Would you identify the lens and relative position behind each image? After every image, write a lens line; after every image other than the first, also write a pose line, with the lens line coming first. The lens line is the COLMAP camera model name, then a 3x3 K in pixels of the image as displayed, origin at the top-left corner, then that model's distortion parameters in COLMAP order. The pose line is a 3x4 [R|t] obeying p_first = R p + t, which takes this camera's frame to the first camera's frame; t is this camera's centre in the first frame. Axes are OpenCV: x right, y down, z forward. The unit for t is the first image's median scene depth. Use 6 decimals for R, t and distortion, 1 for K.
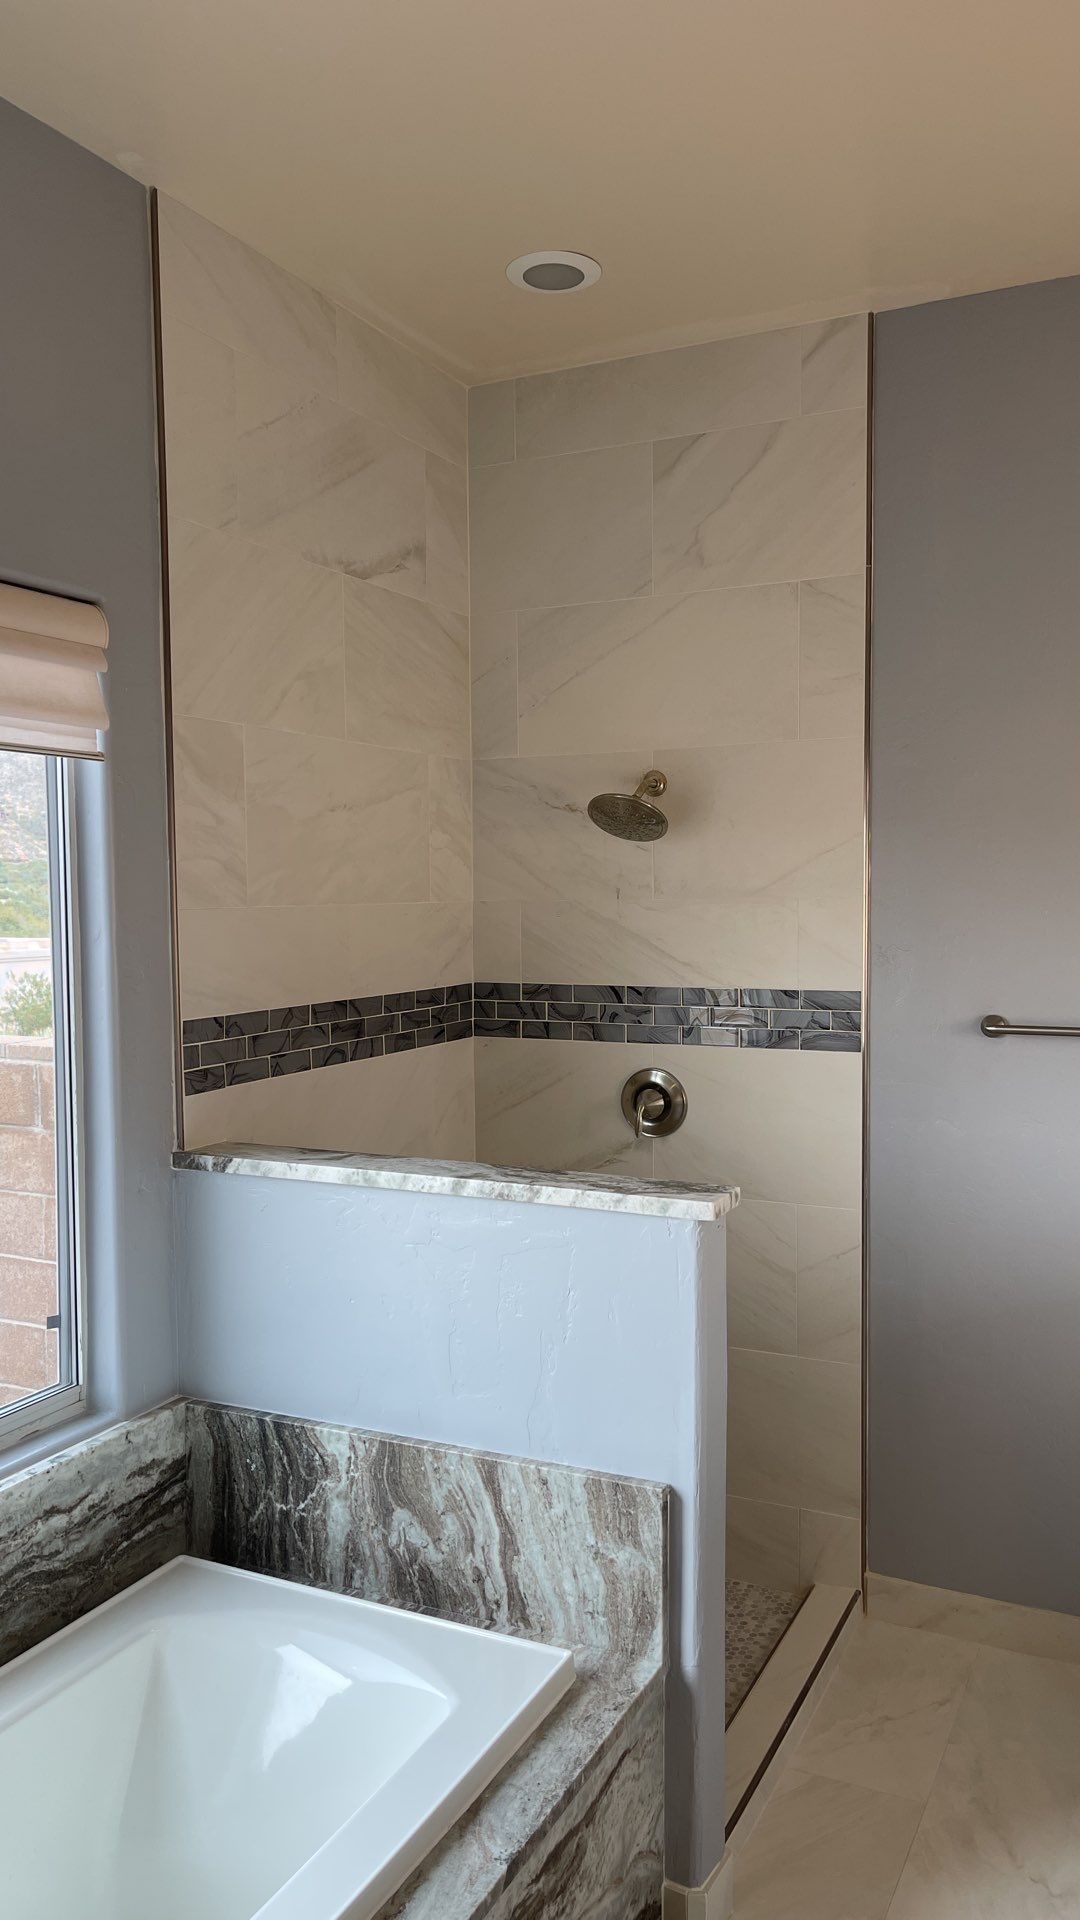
lens RADIAL K [[1459.4, 0, 550.0], [0, 1459.4, 961.4], [0, 0, 1]] dist [0.065179, -0.081503]
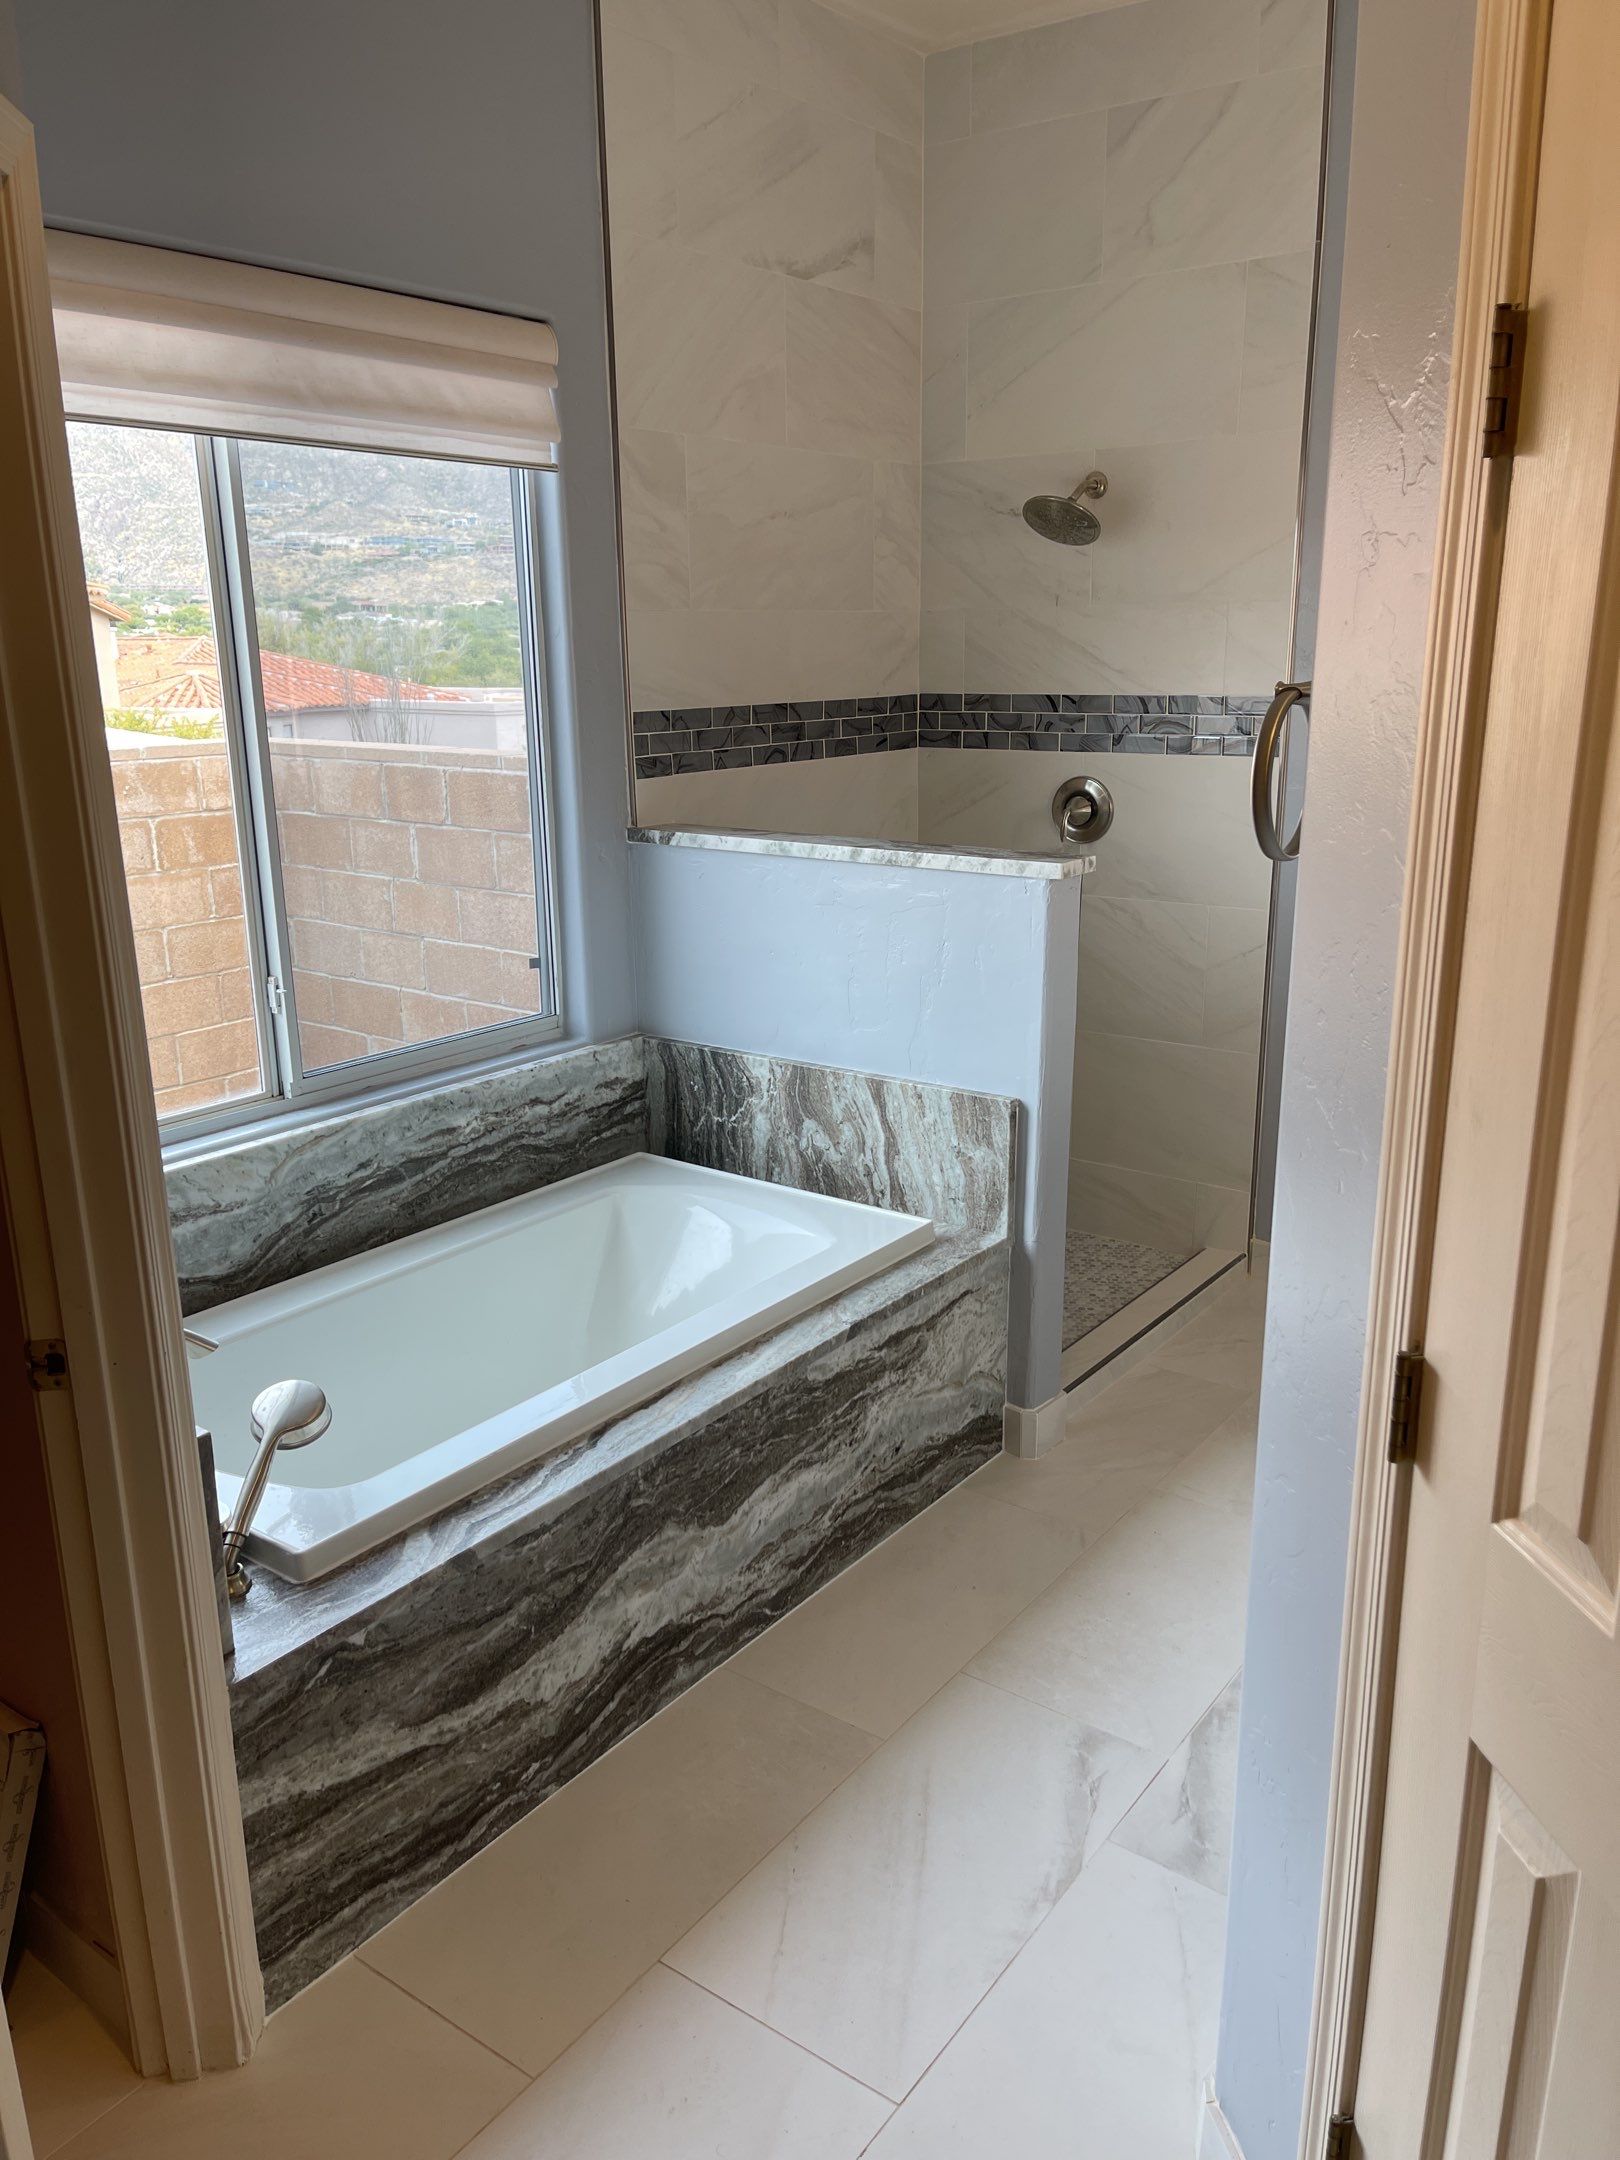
lens RADIAL K [[1649.0, 0, 812.1], [0, 1649.0, 1093.0], [0, 0, 1]] dist [0.061298, -0.075781]
pose [[0.982431, 0.046145, -0.180834, 0.118935], [-0.005385, 0.975555, 0.219687, 0.040141], [0.186551, -0.214854, 0.958664, -0.247498]]
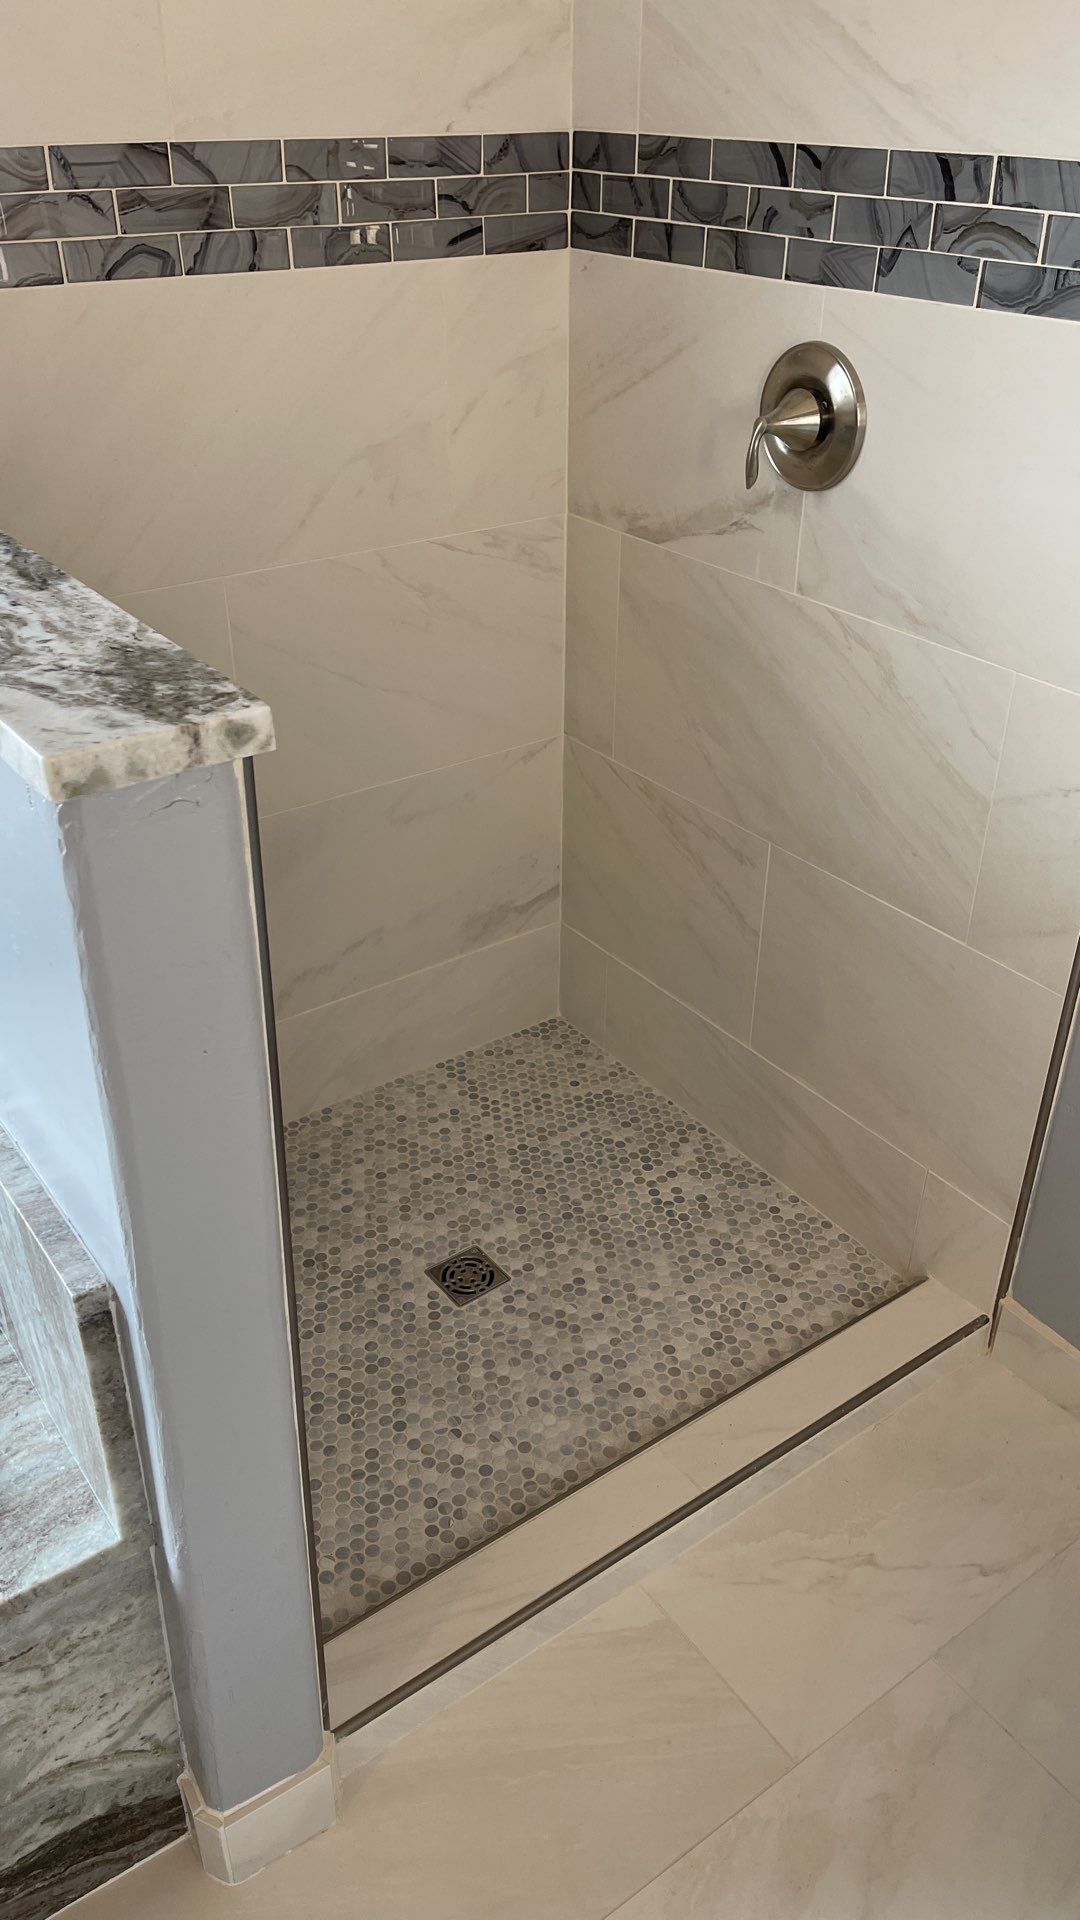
lens RADIAL K [[1459.4, 0, 553.8], [0, 1459.4, 987.5], [0, 0, 1]] dist [0.065179, -0.081503]
pose [[0.879563, 0.262853, -0.396581, 0.277766], [-0.035990, 0.867905, 0.495425, 0.022442], [0.474418, -0.421485, 0.772837, 0.552863]]
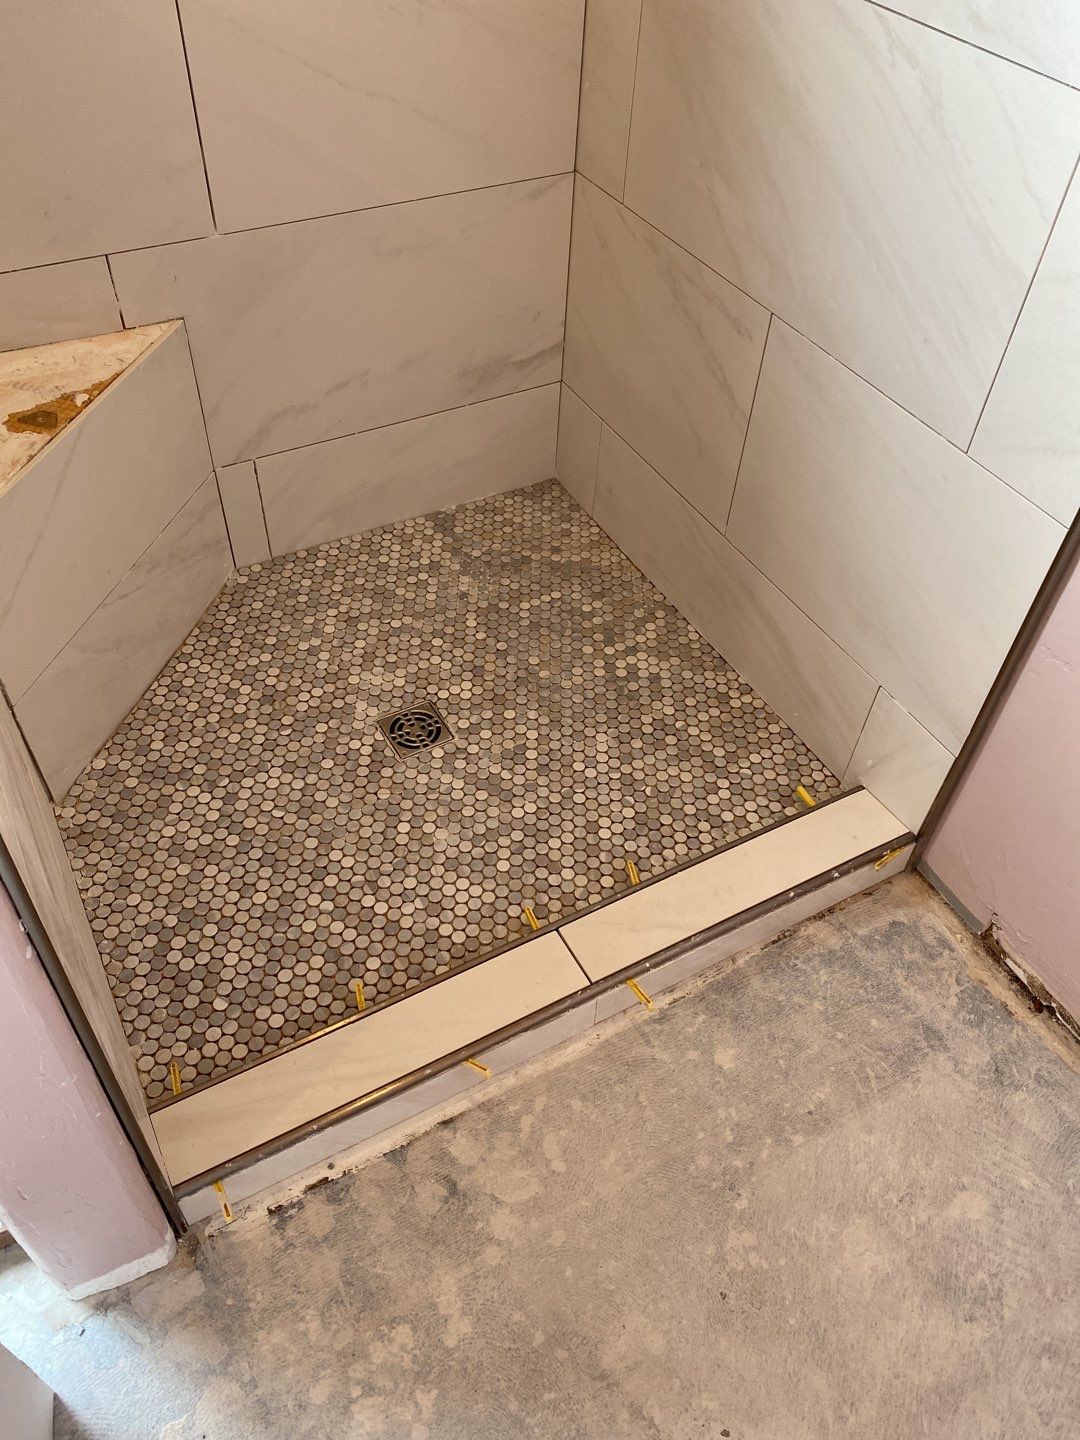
lens RADIAL K [[1099.3, 0, 535.8], [0, 1099.3, 728.6], [0, 0, 1]] dist [0.061298, -0.075781]
pose [[0.808692, 0.458123, -0.368972, 0.250713], [-0.073639, 0.701166, 0.709185, 0.097093], [0.583605, -0.546341, 0.600763, 0.722886]]
